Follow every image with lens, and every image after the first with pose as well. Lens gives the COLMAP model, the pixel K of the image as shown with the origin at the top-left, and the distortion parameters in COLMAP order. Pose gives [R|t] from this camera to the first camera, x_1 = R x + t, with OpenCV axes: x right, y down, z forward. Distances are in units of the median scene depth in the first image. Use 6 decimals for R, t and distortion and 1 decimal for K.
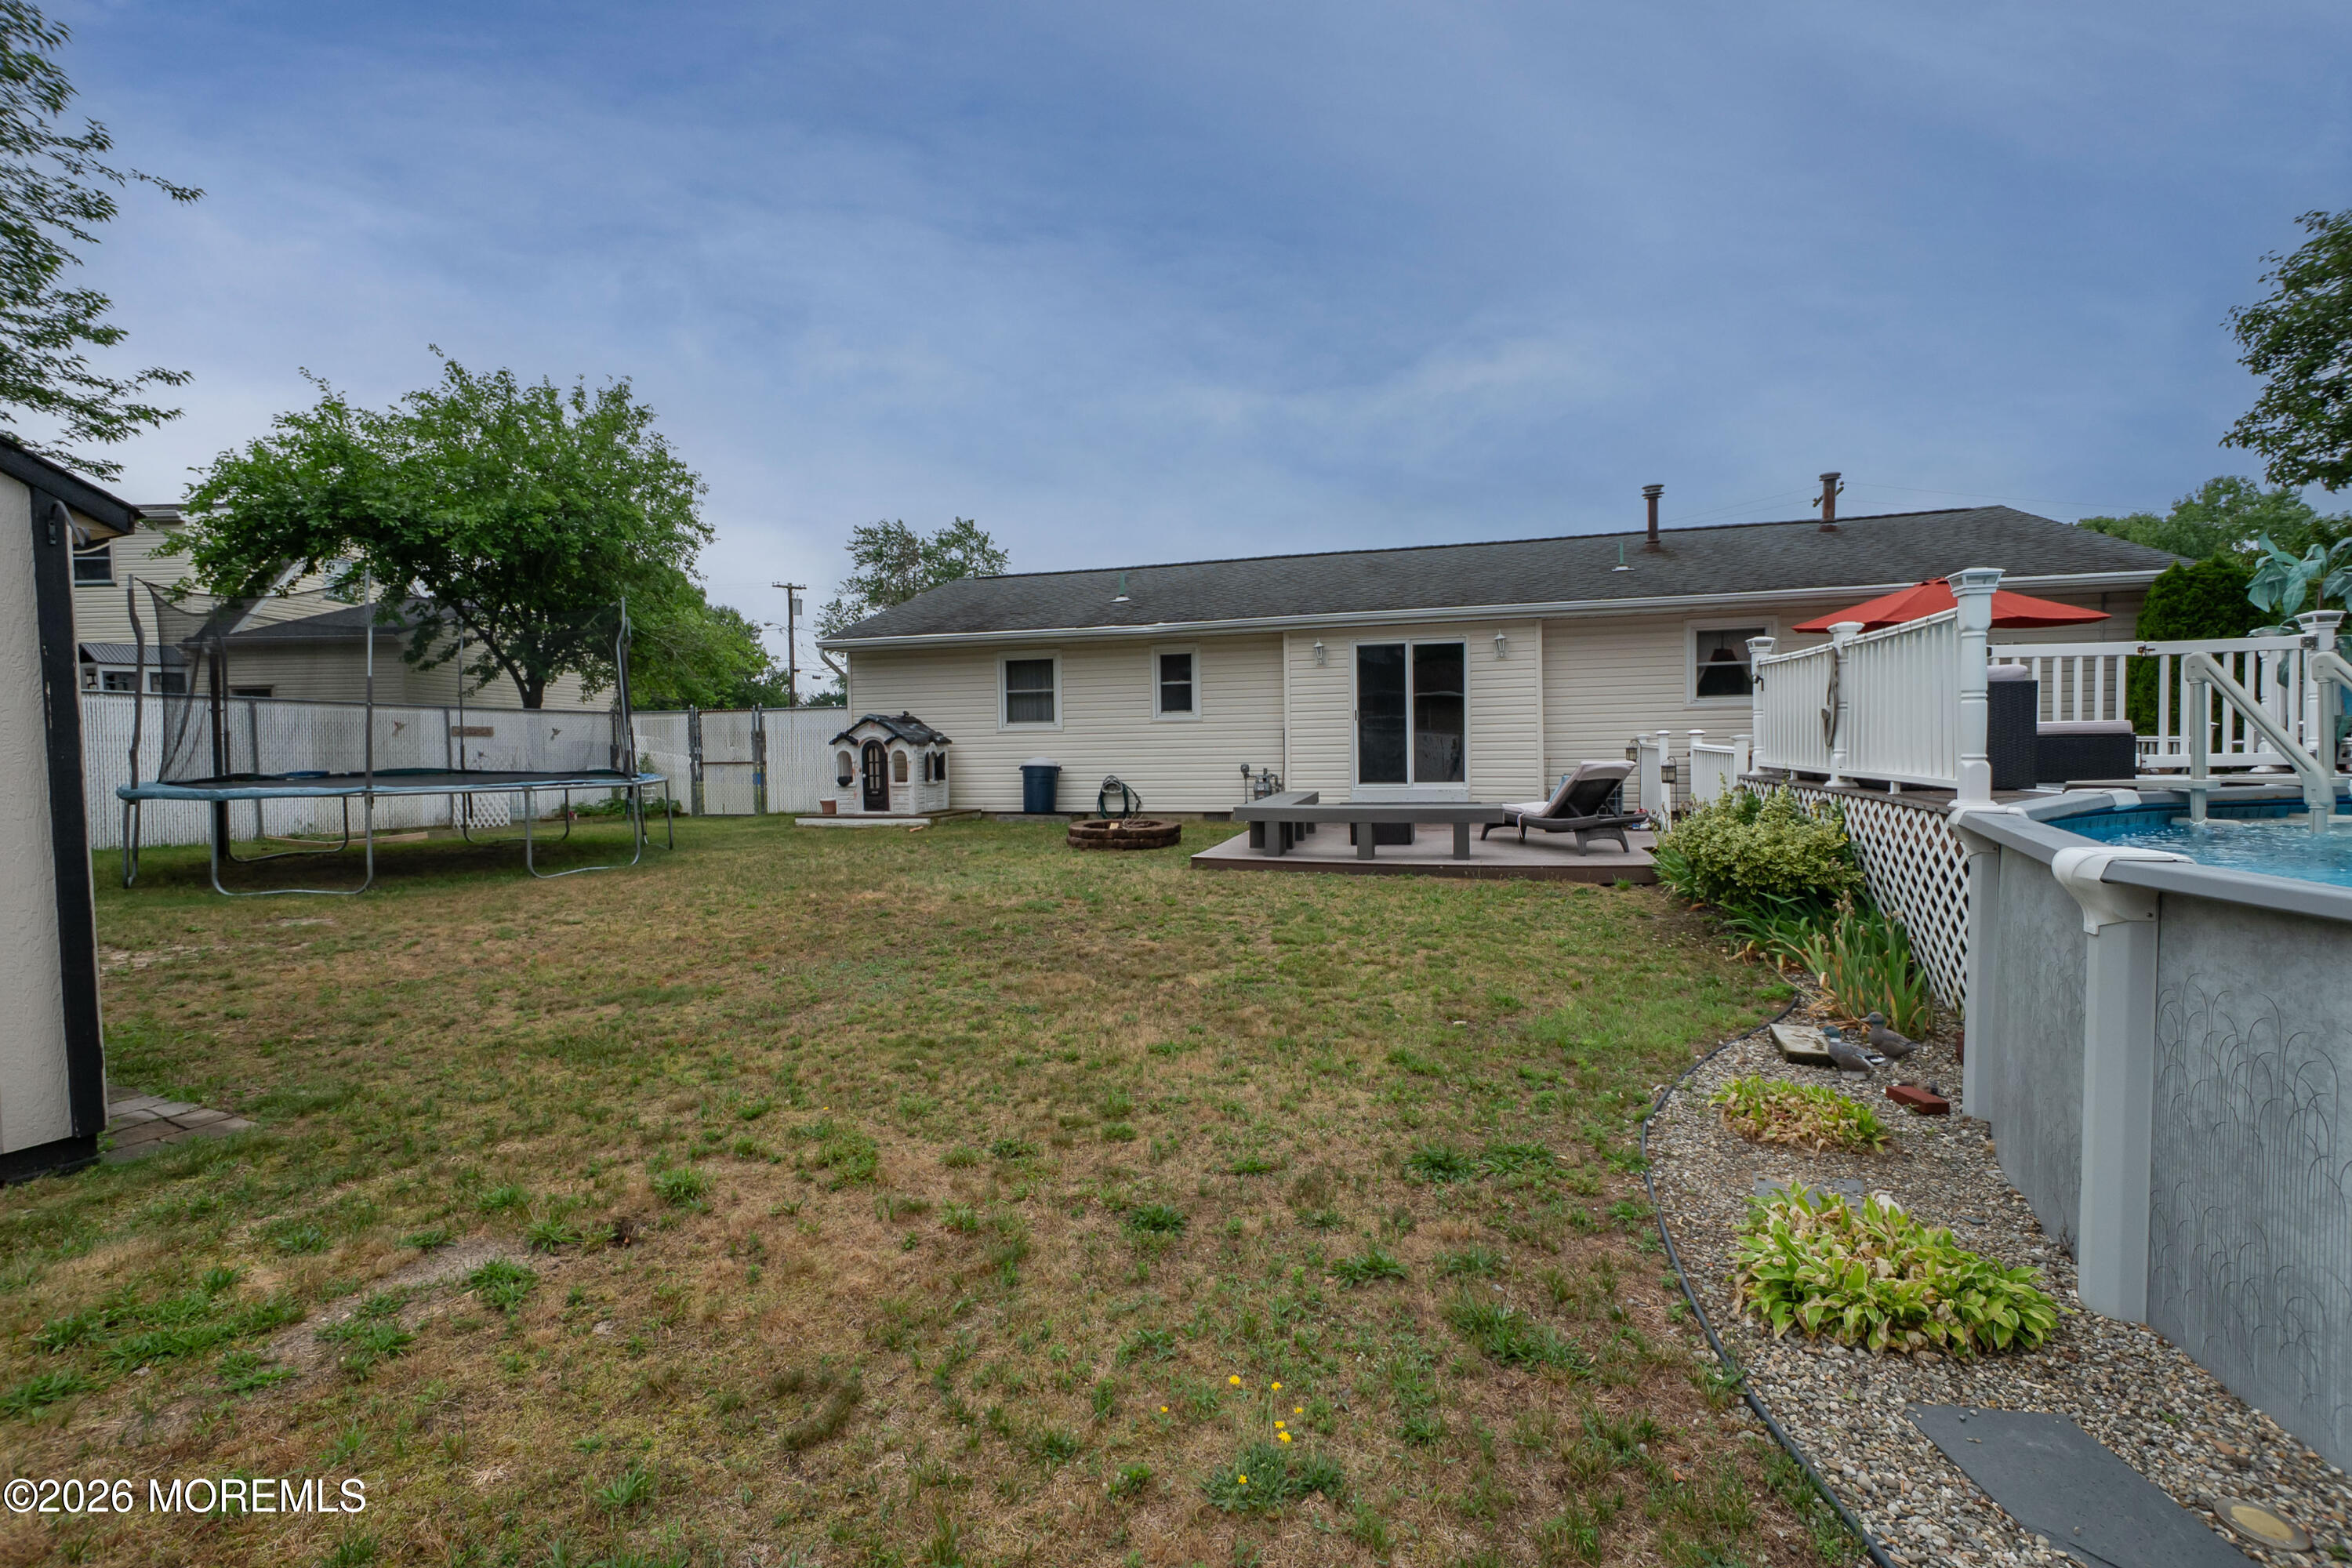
lens RADIAL K [[1012.3, 0, 1187.0], [0, 1012.3, 780.6], [0, 0, 1]] dist [0.010294, -0.007026]
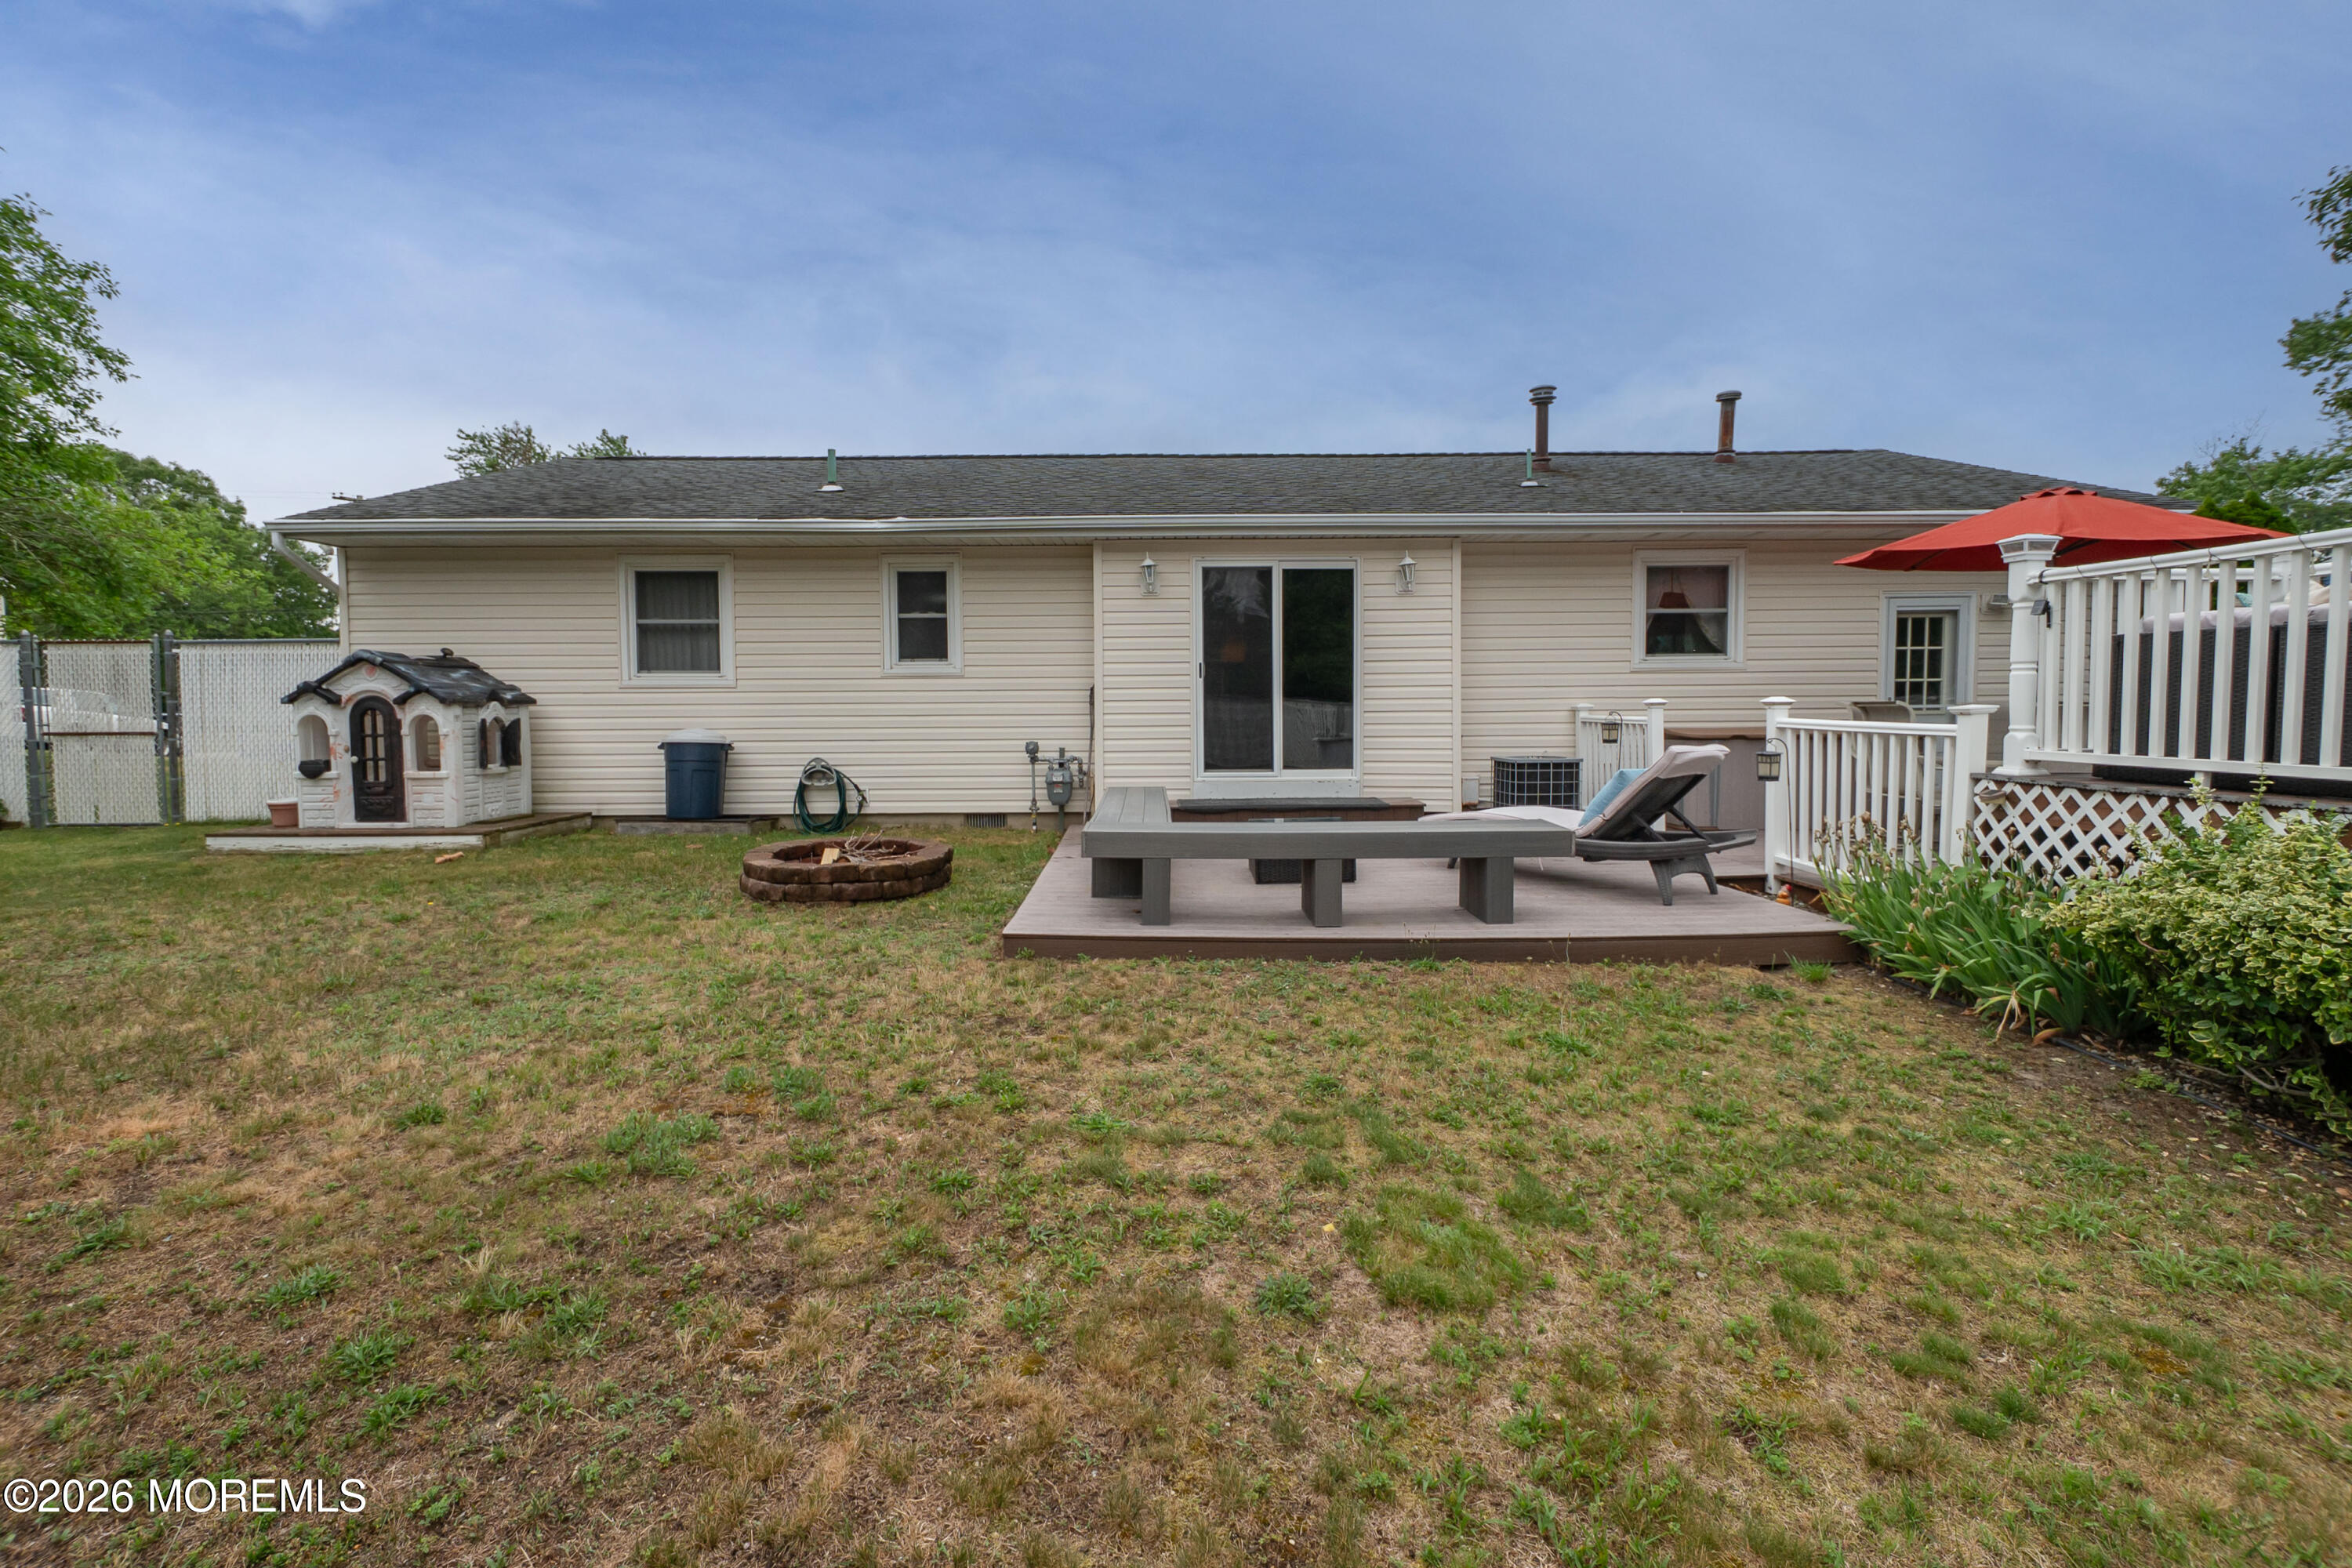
lens RADIAL K [[971.6, 0, 1145.7], [0, 971.6, 756.6], [0, 0, 1]] dist [0.007542, -0.000506]
pose [[0.964109, -0.001212, 0.265503, -0.038349], [-0.001518, 0.999948, 0.010078, -0.012351], [-0.265502, -0.010120, 0.964057, 0.358957]]
